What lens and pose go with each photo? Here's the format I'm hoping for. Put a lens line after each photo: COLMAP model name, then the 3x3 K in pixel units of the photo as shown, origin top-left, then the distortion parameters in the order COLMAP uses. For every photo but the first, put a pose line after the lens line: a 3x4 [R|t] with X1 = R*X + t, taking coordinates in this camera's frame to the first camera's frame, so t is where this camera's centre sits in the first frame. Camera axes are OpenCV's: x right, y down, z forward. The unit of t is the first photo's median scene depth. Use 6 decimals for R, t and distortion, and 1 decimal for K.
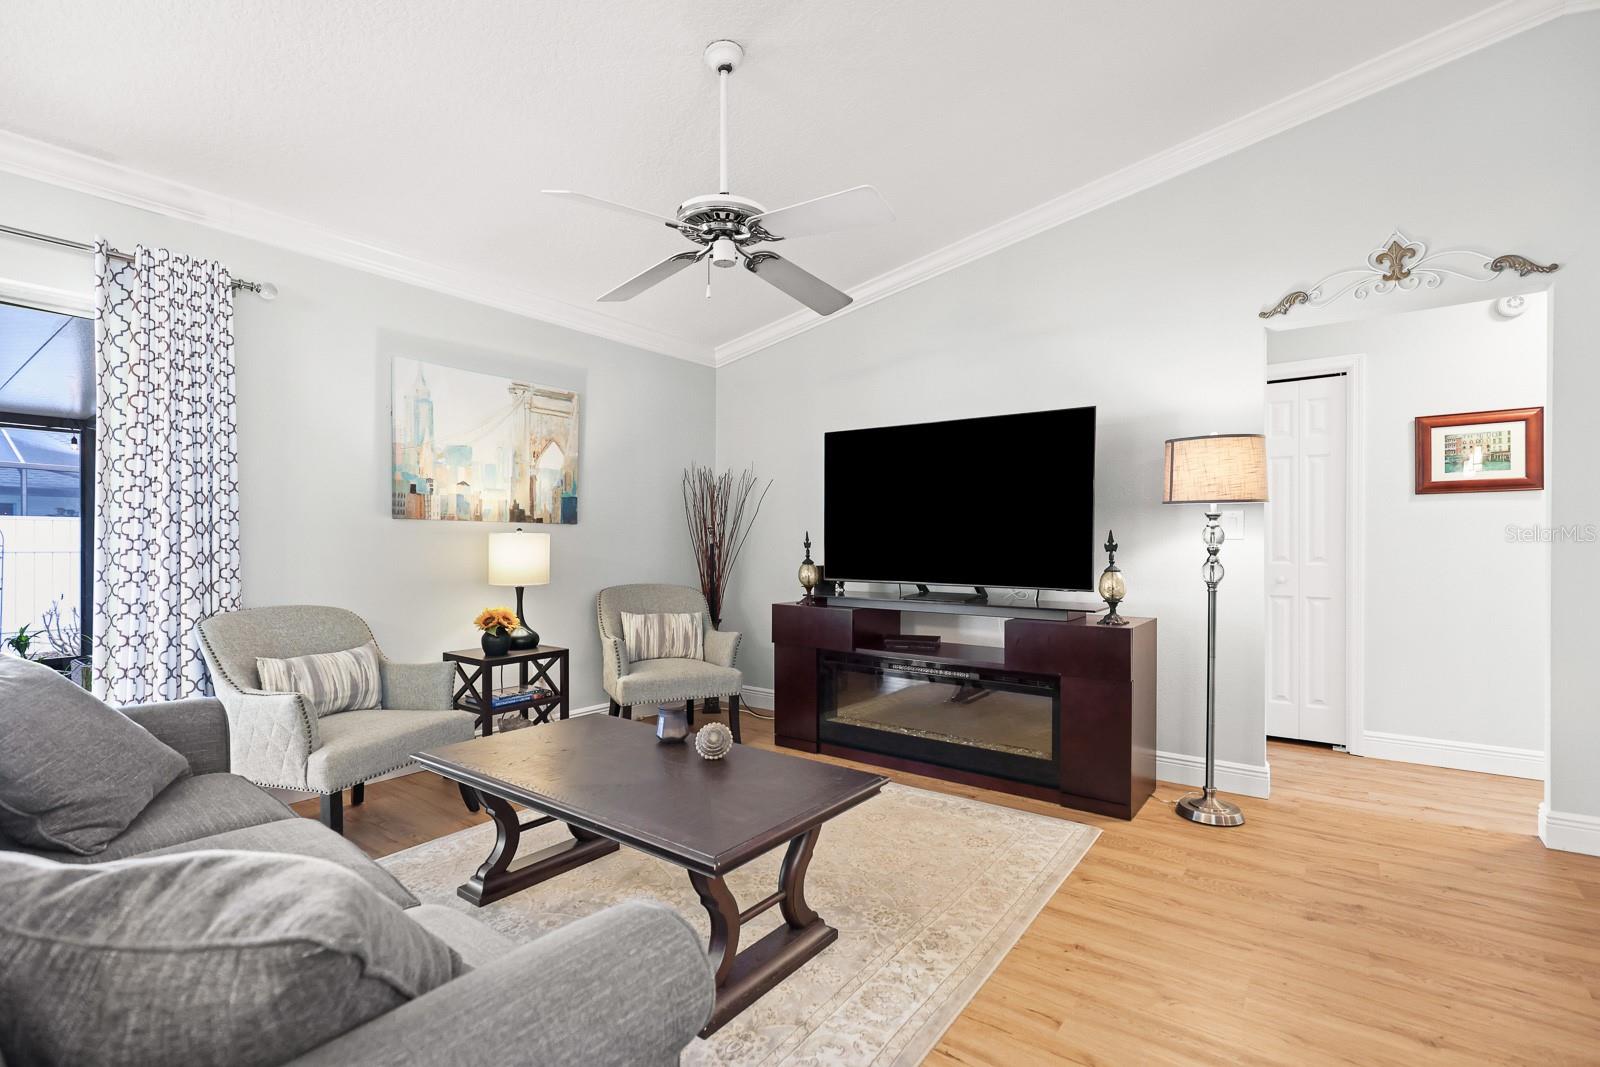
lens RADIAL K [[748.8, 0, 798.0], [0, 748.8, 544.3], [0, 0, 1]] dist [0.002087, 0.000779]
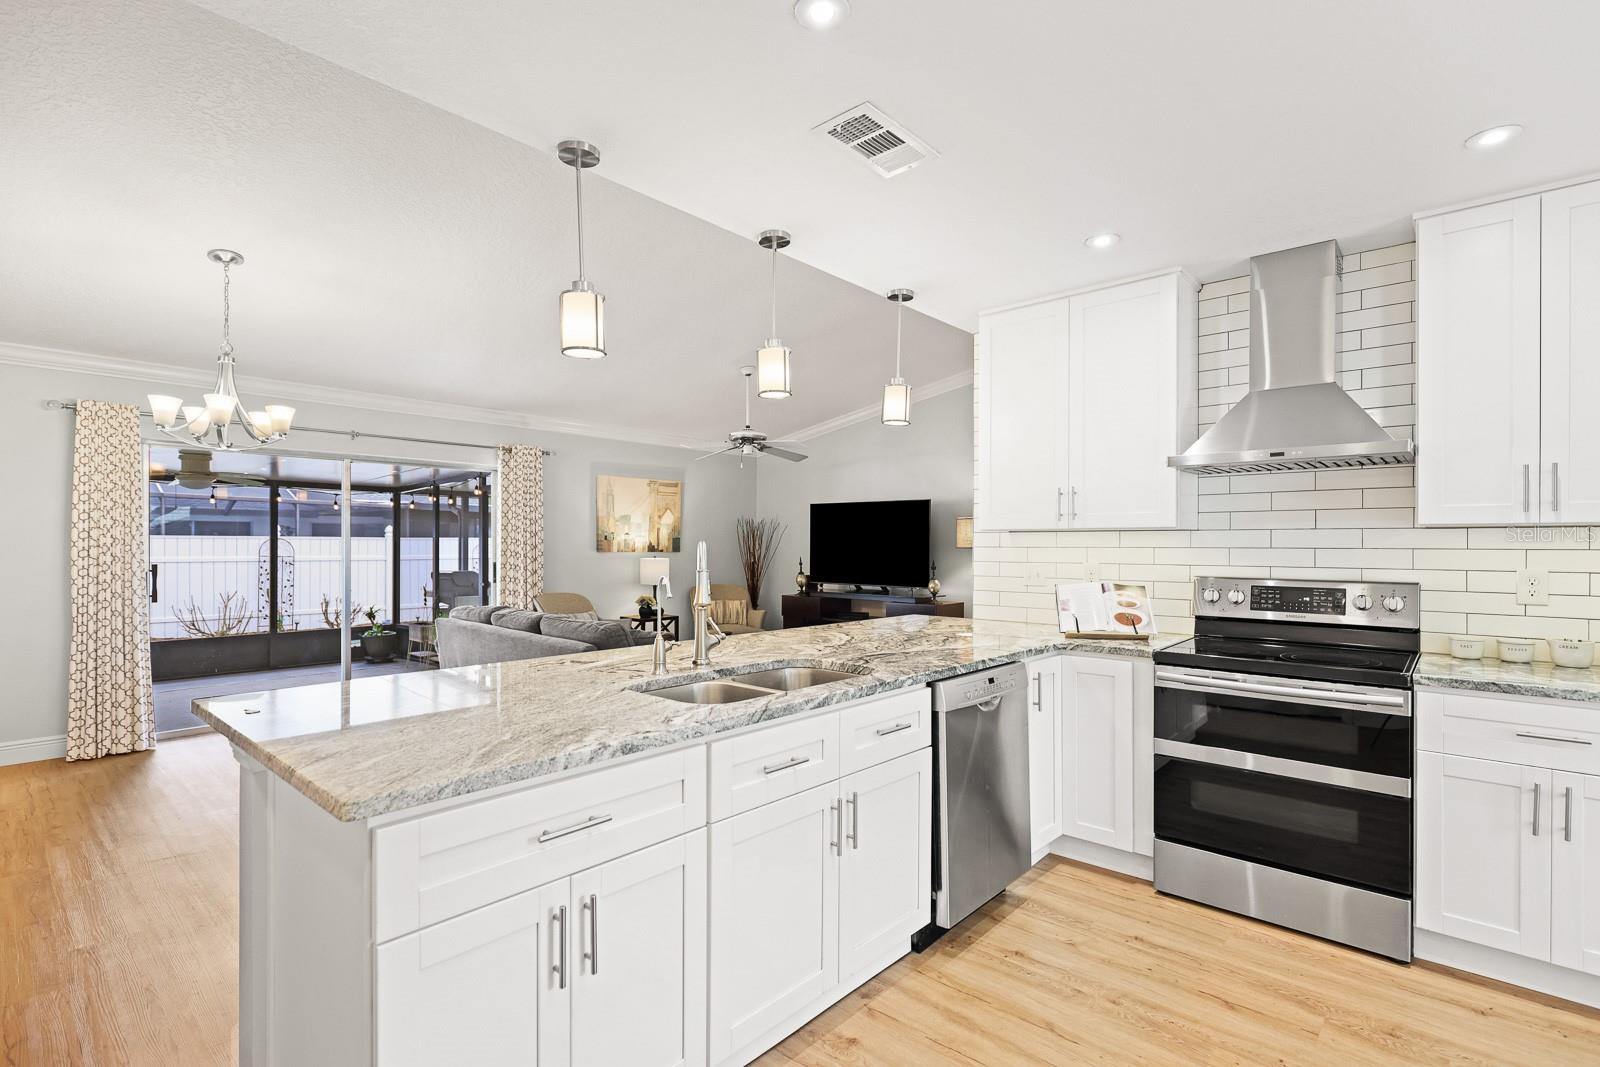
lens RADIAL K [[748.8, 0, 797.0], [0, 748.8, 540.7], [0, 0, 1]] dist [0.002087, 0.000779]
pose [[0.995636, 0.000027, -0.093322, 0.187024], [-0.000754, 0.999970, -0.007759, -0.044640], [0.093319, 0.007796, 0.995606, -0.914180]]
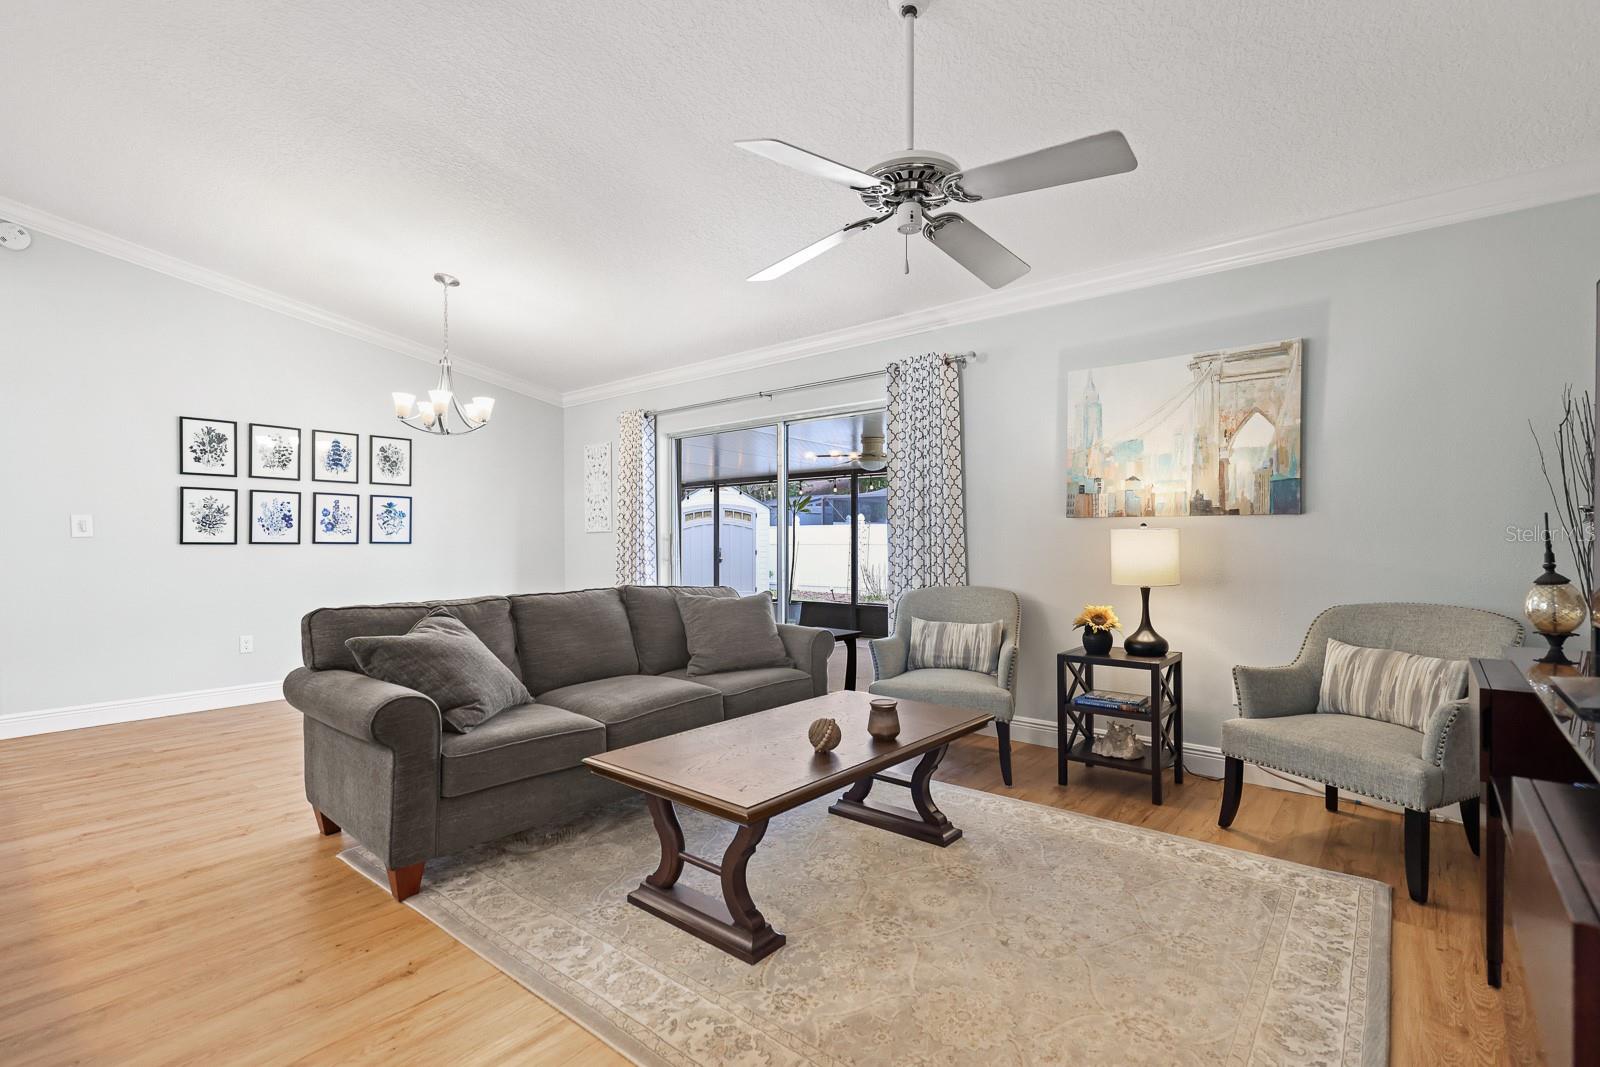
lens RADIAL K [[756.3, 0, 797.8], [0, 756.3, 538.9], [0, 0, 1]] dist [0.024189, 0.000153]
pose [[-0.060268, -0.003416, -0.998176, 0.538854], [-0.001815, 0.999993, -0.003312, 0.001215], [0.998181, 0.001612, -0.060274, 0.590431]]
